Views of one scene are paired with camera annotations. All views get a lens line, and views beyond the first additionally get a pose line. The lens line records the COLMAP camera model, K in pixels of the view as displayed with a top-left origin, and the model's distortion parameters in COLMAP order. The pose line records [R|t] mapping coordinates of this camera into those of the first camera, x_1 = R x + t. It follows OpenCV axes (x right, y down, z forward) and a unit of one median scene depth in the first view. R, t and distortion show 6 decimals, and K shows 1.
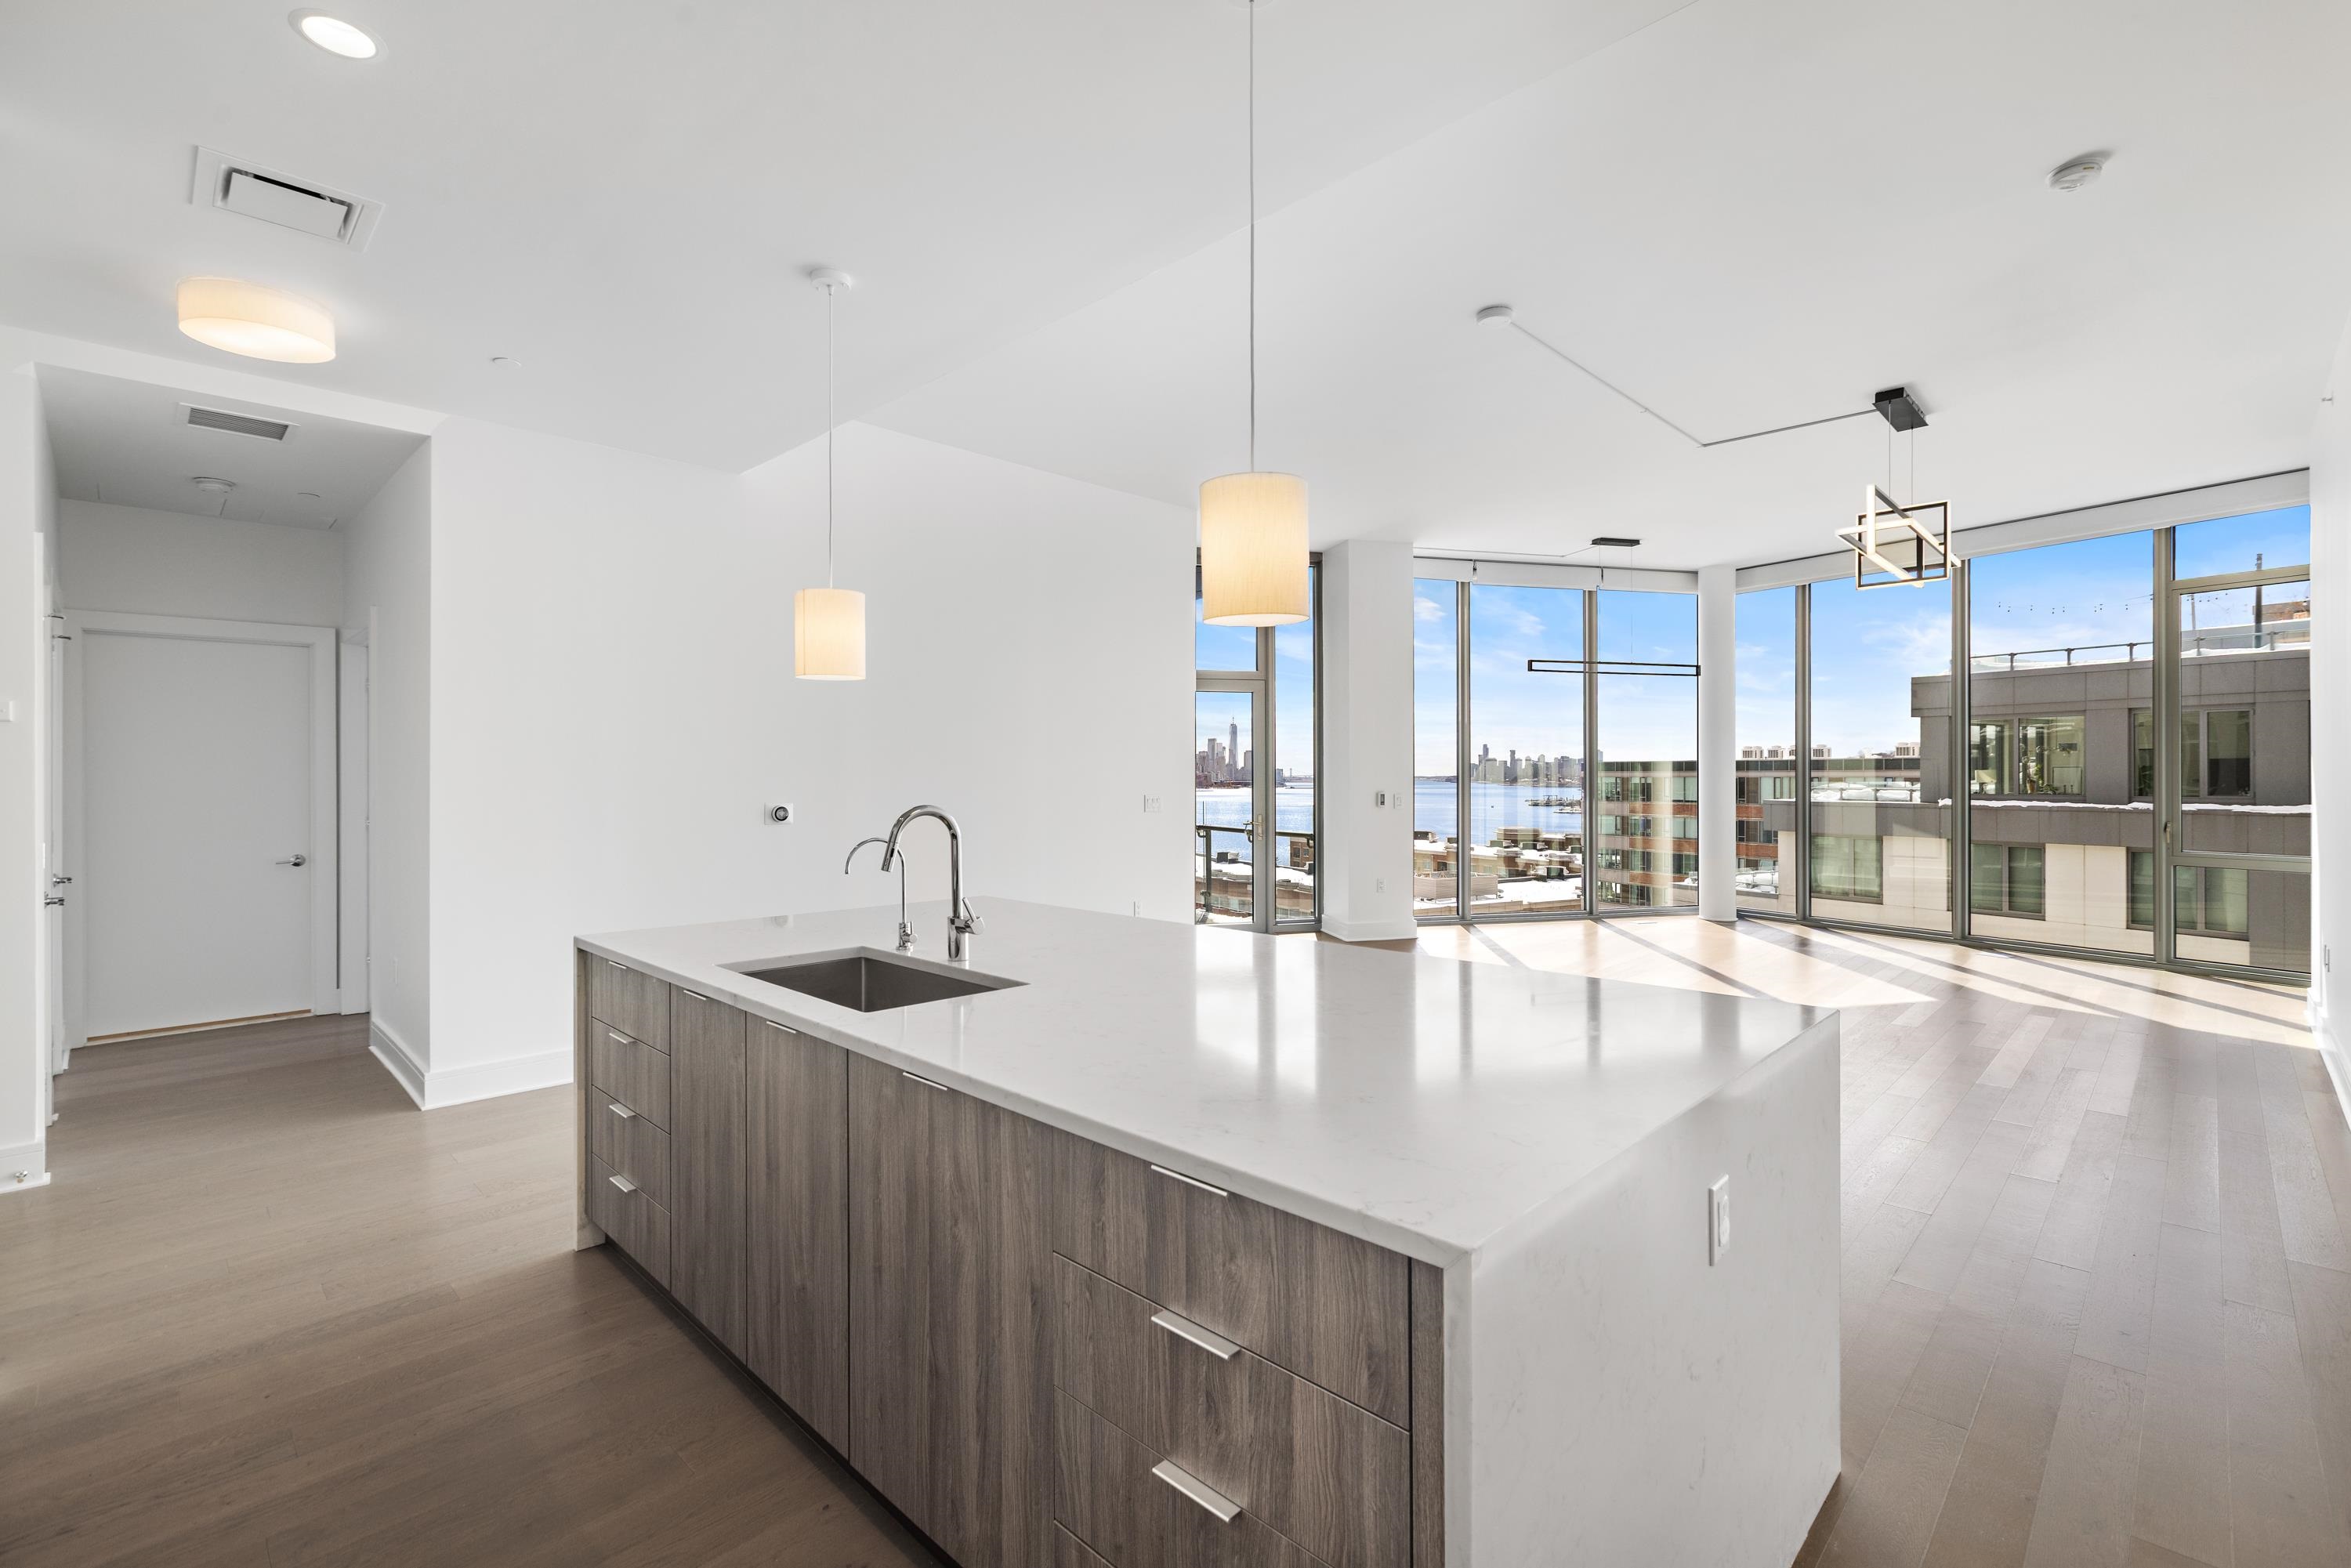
lens RADIAL K [[1046.5, 0, 1172.0], [0, 1046.5, 774.0], [0, 0, 1]] dist [0.002756, 0.000044]
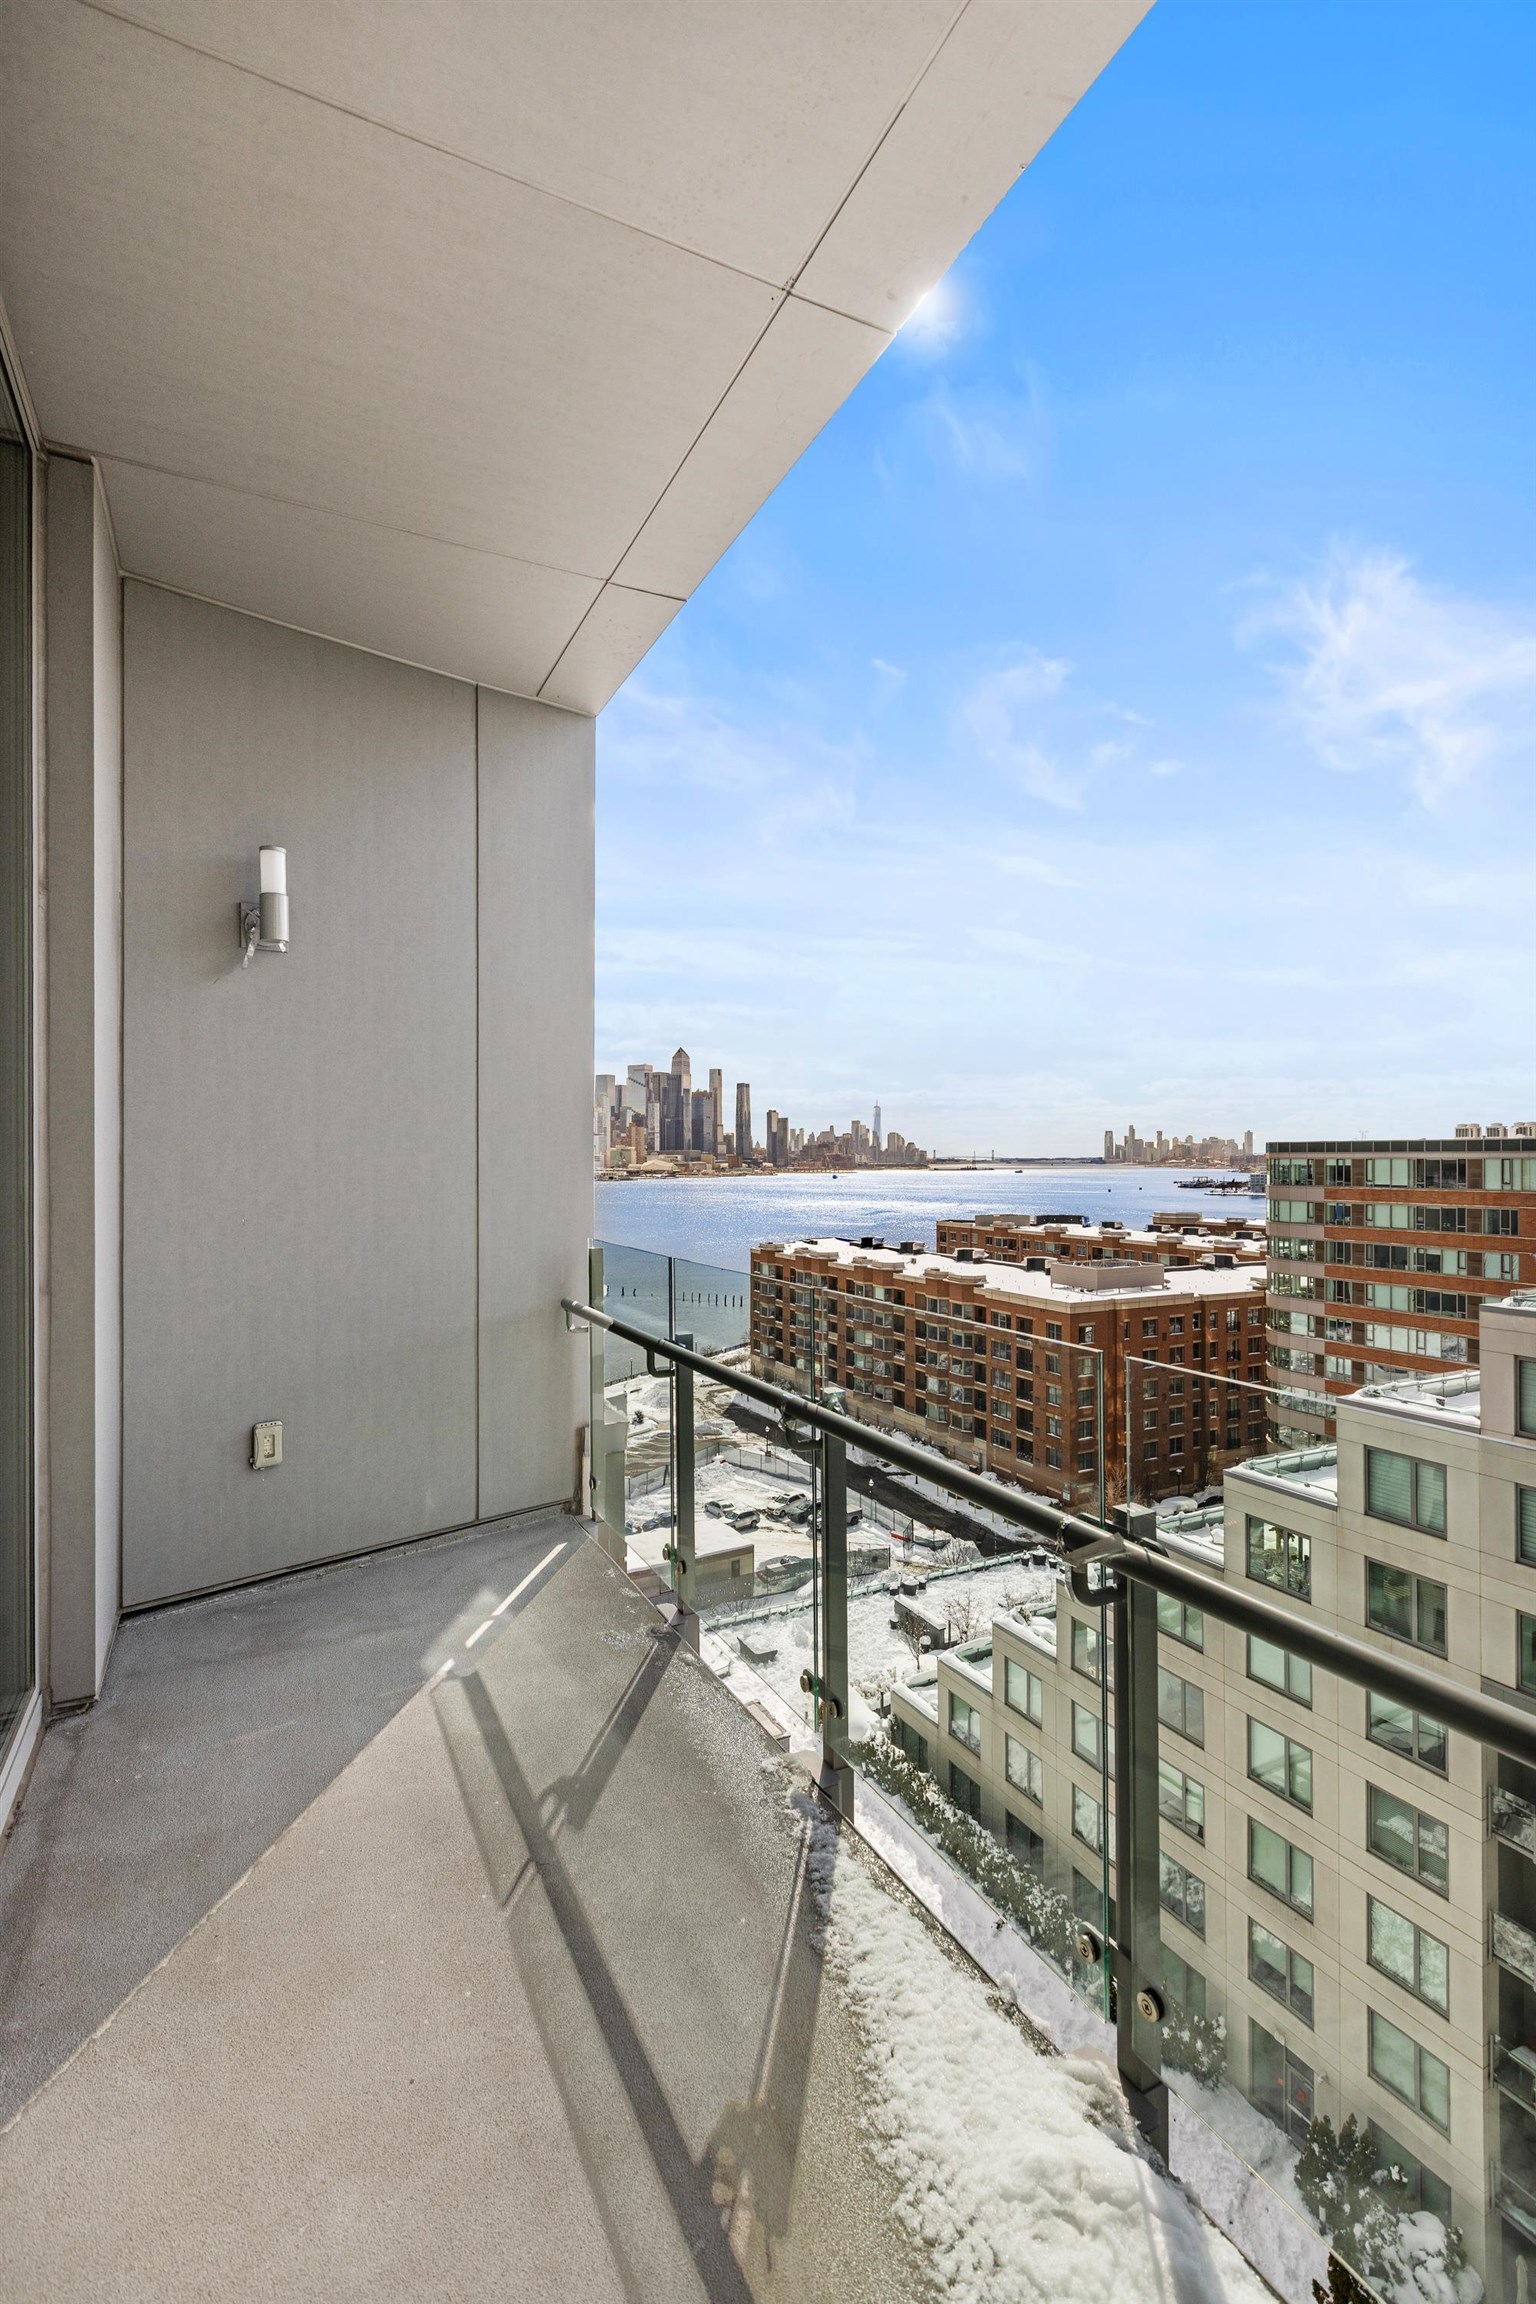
lens RADIAL K [[1034.3, 0, 768.0], [0, 1034.3, 1152.0], [0, 0, 1]] dist [0.022978, 0.000111]
pose [[0.998921, -0.002135, -0.046403, 0.013375], [0.001951, 0.999990, -0.004011, -0.000979], [0.046411, 0.003916, 0.998915, 0.327377]]
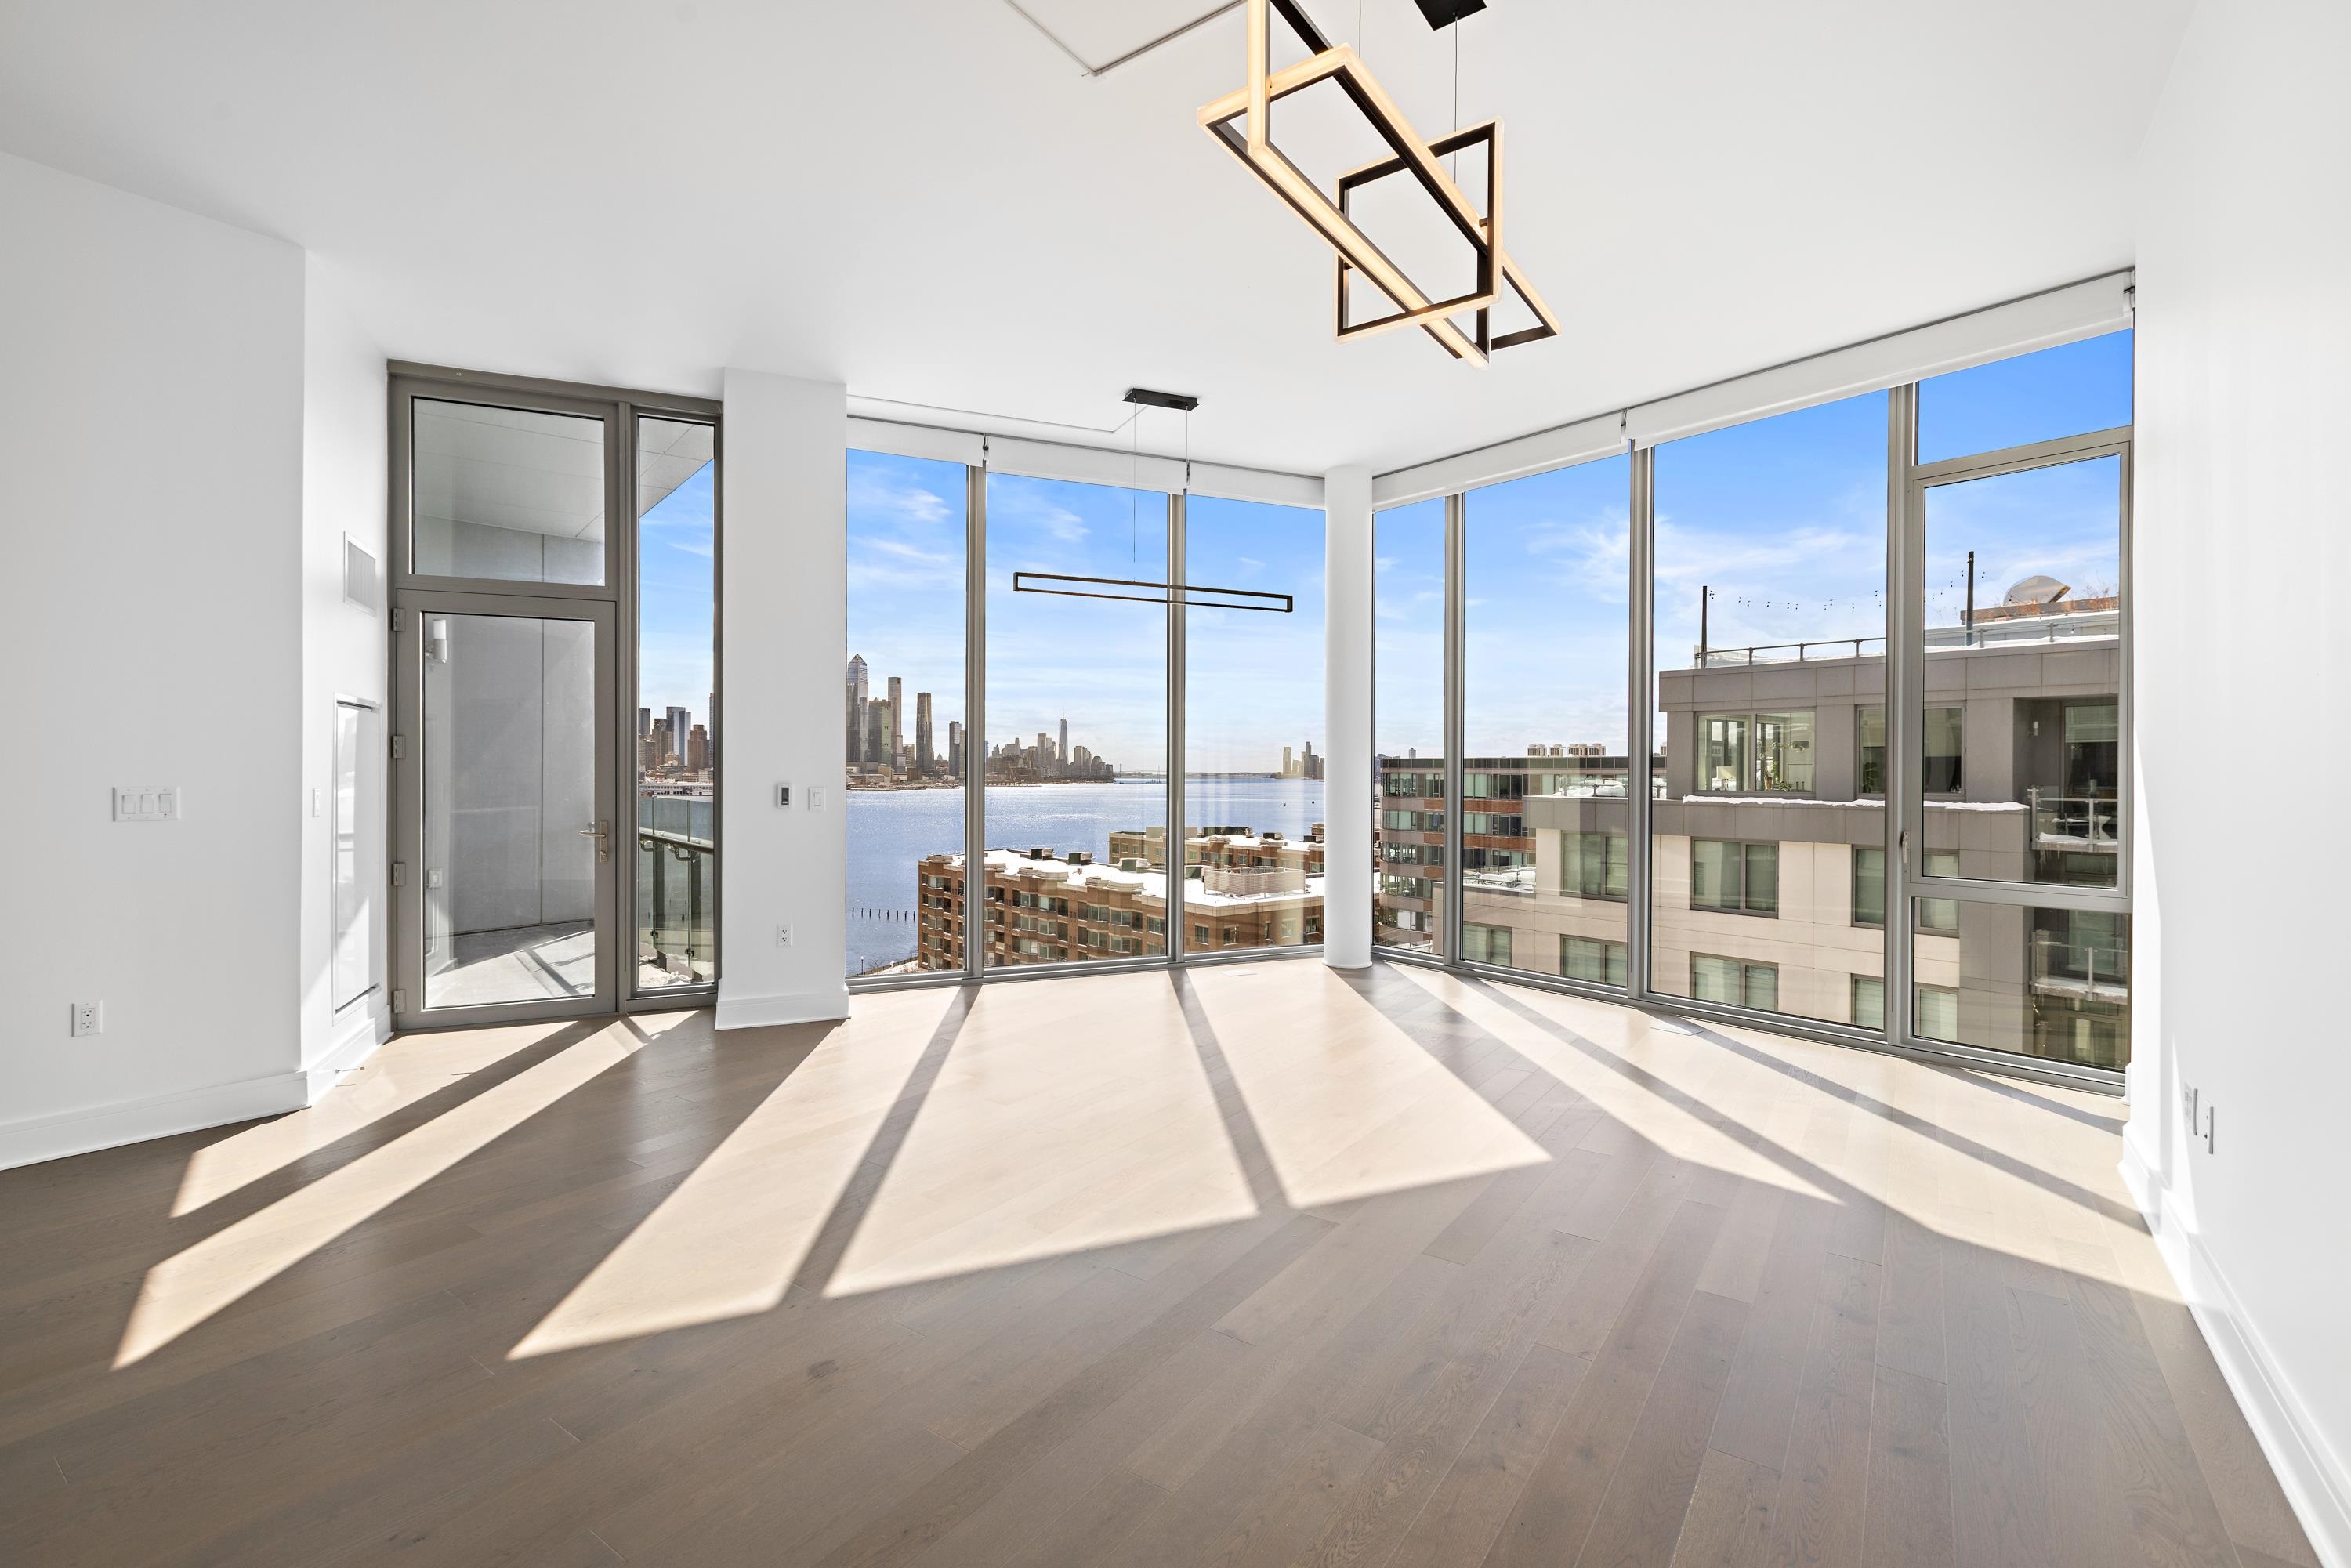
lens RADIAL K [[1046.5, 0, 1172.0], [0, 1046.5, 774.0], [0, 0, 1]] dist [0.002756, 0.000044]
pose [[0.986885, 0.005268, 0.161342, 0.107529], [-0.005959, 0.999975, 0.003801, 0.002741], [-0.161318, -0.004713, 0.986891, 0.117546]]
